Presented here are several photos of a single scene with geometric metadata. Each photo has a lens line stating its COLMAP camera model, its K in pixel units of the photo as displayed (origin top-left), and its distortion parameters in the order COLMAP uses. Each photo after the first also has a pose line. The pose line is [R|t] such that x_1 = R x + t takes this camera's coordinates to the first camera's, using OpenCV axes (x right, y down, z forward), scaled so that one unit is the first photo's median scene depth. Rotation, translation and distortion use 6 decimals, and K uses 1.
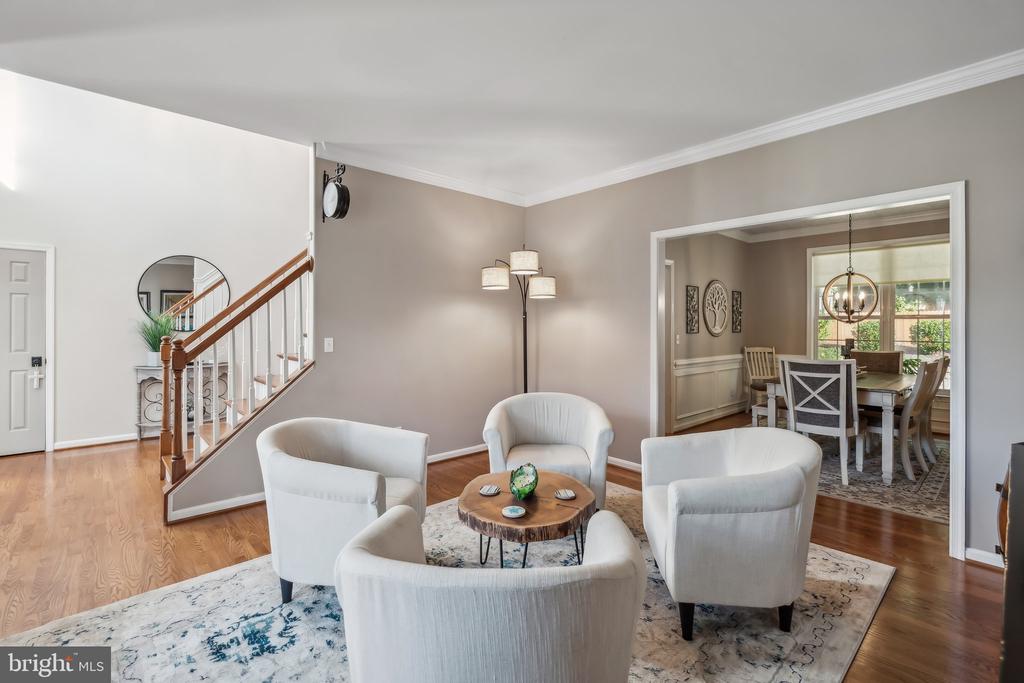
lens RADIAL K [[451.8, 0, 511.4], [0, 451.8, 326.1], [0, 0, 1]] dist [-0.008635, 0.002874]
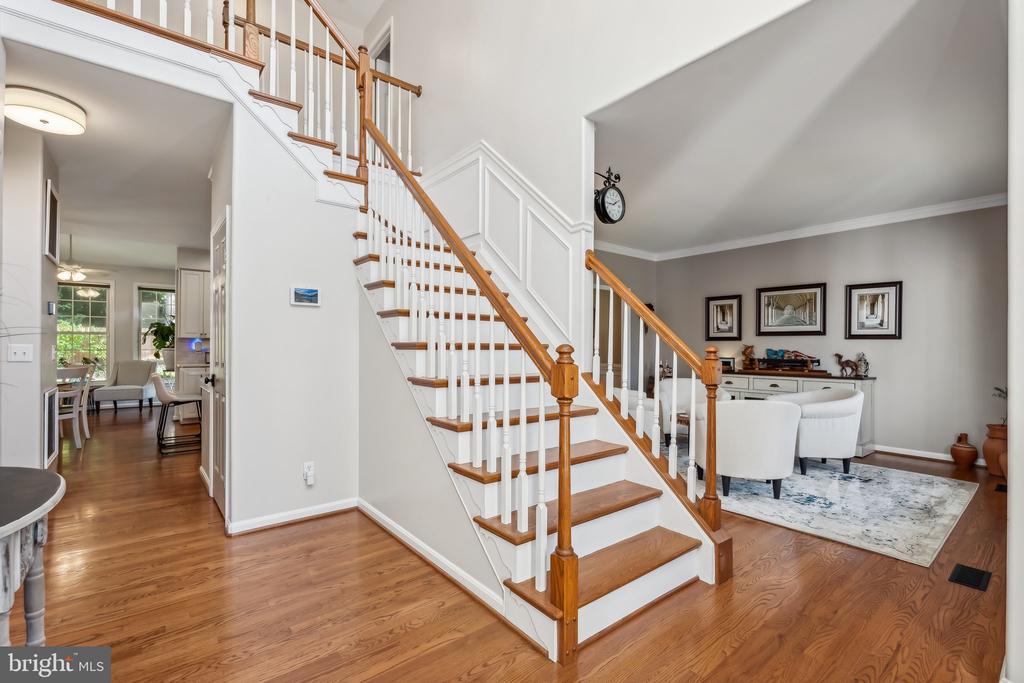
lens RADIAL K [[451.8, 0, 509.9], [0, 451.8, 343.6], [0, 0, 1]] dist [-0.008635, 0.002874]
pose [[0.054751, -0.000303, 0.998500, -2.531225], [-0.007771, 0.999970, 0.000730, 0.034313], [-0.998470, -0.007800, 0.054747, 2.158130]]
